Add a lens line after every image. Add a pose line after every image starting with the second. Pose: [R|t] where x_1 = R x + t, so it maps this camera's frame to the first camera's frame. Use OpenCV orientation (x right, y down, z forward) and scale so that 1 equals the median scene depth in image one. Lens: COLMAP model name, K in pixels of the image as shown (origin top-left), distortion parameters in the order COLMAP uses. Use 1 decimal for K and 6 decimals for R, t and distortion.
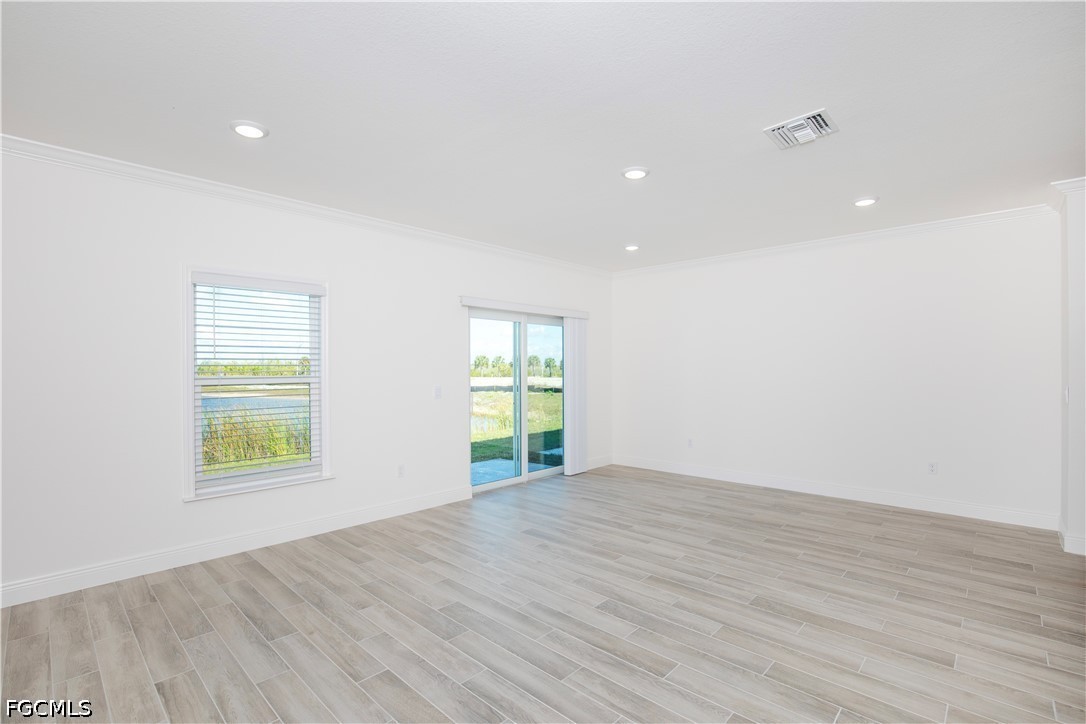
lens RADIAL K [[497.8, 0, 545.2], [0, 497.8, 364.1], [0, 0, 1]] dist [-0.031803, 0.002942]
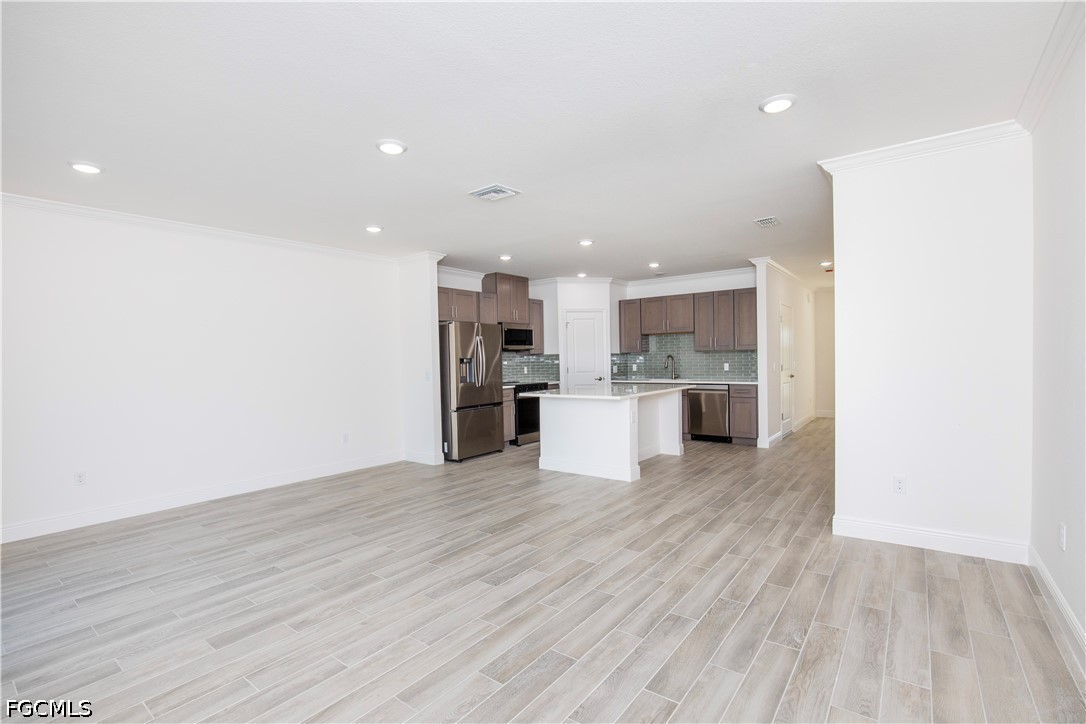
lens RADIAL K [[497.8, 0, 540.3], [0, 497.8, 365.8], [0, 0, 1]] dist [-0.031803, 0.002942]
pose [[-0.100655, -0.007985, 0.994889, -0.785775], [0.013967, 0.999858, 0.009438, 0.020257], [-0.994823, 0.014846, -0.100529, 0.846311]]
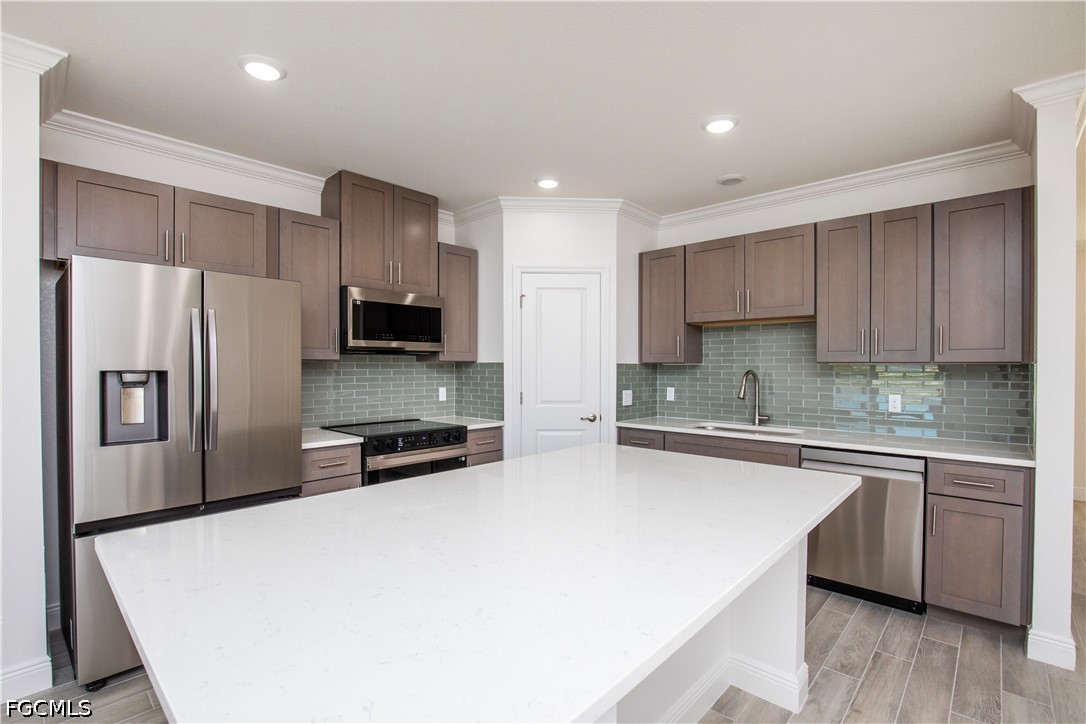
lens RADIAL K [[497.8, 0, 541.8], [0, 497.8, 368.8], [0, 0, 1]] dist [-0.031803, 0.002942]
pose [[0.001967, -0.000327, 0.999998, 0.574954], [-0.008833, 0.999961, 0.000345, -0.001513], [-0.999959, -0.008834, 0.001964, 0.393281]]
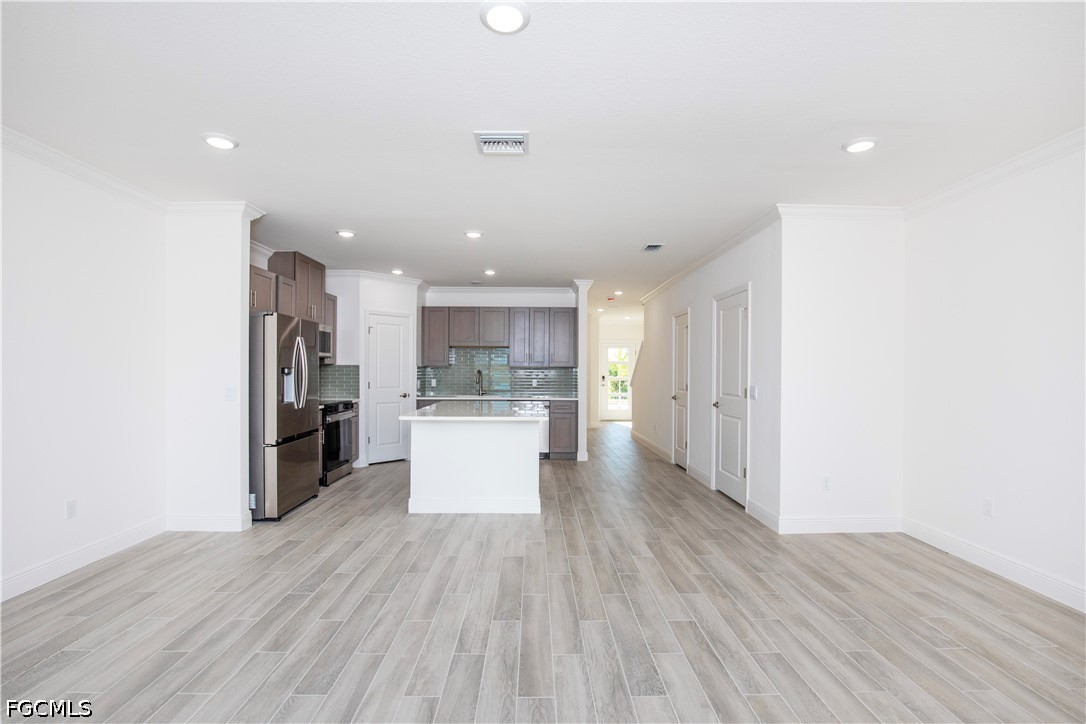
lens RADIAL K [[497.8, 0, 542.8], [0, 497.8, 367.4], [0, 0, 1]] dist [-0.031803, 0.002942]
pose [[-0.696299, 0.005008, 0.717734, -0.248040], [-0.007948, 0.999861, -0.014687, 0.019044], [-0.717707, -0.015932, -0.696163, 1.381146]]
